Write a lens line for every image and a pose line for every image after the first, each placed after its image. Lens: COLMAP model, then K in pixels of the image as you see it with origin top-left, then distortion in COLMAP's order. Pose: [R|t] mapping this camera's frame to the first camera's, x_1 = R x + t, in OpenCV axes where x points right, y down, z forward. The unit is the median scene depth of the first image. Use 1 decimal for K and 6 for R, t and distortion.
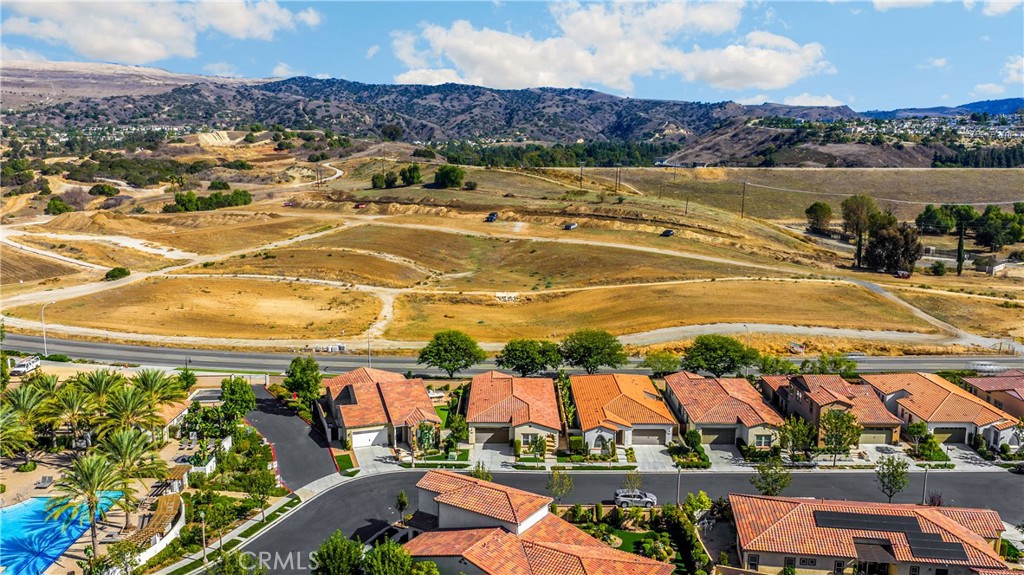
lens RADIAL K [[845.3, 0, 507.1], [0, 845.3, 291.3], [0, 0, 1]] dist [0.034462, -0.062822]
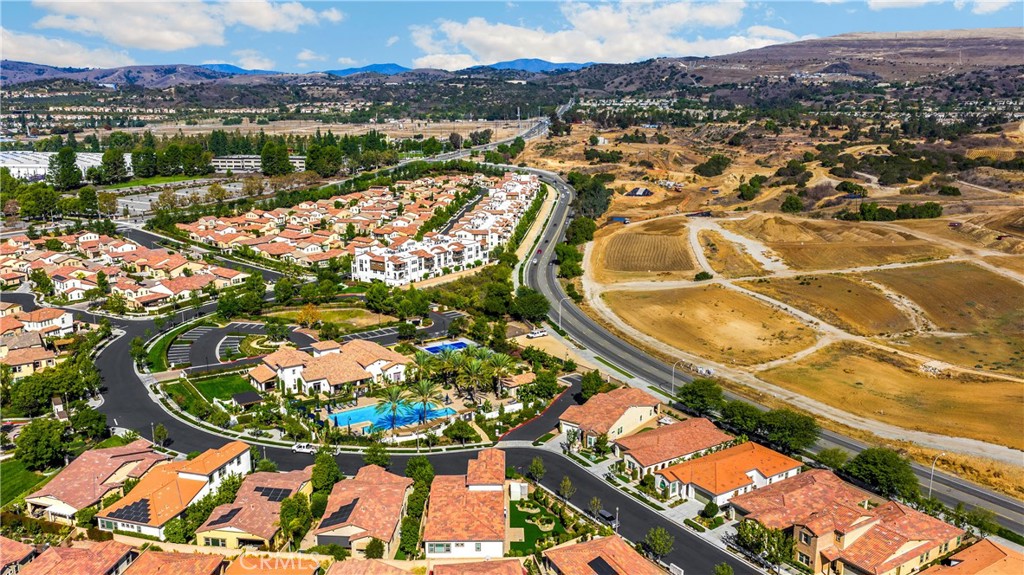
lens RADIAL K [[845.3, 0, 507.1], [0, 845.3, 291.3], [0, 0, 1]] dist [0.034462, -0.062822]
pose [[0.543066, 0.182769, -0.819558, 0.706841], [-0.143065, 0.981893, 0.124171, -0.181184], [0.827413, 0.049817, 0.559380, 0.007964]]
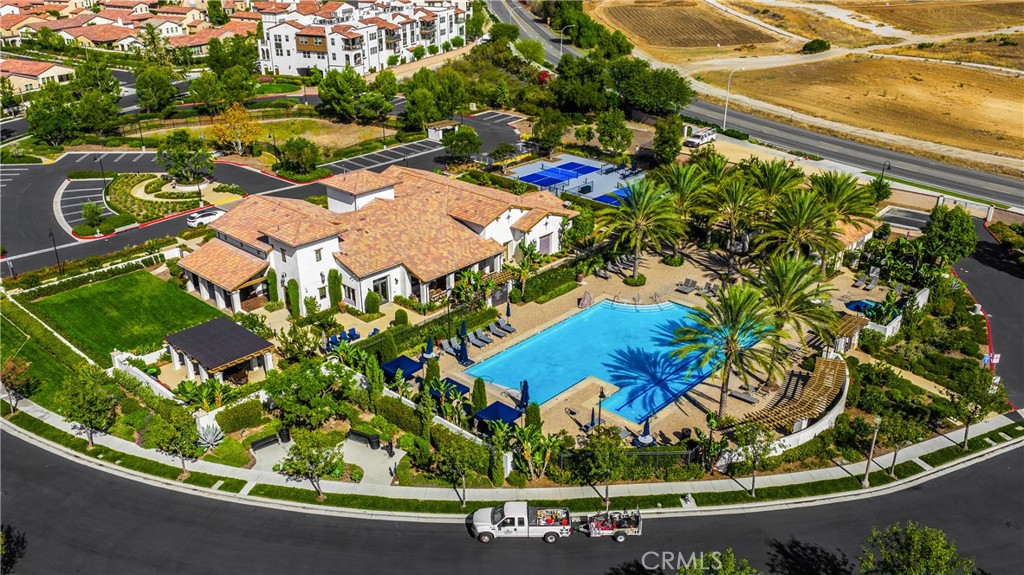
lens RADIAL K [[845.3, 0, 507.1], [0, 845.3, 291.3], [0, 0, 1]] dist [0.034462, -0.062822]
pose [[0.718990, 0.280792, -0.635774, -0.093026], [-0.117556, 0.950708, 0.286940, 0.008881], [0.685006, -0.131568, 0.716559, 0.184998]]
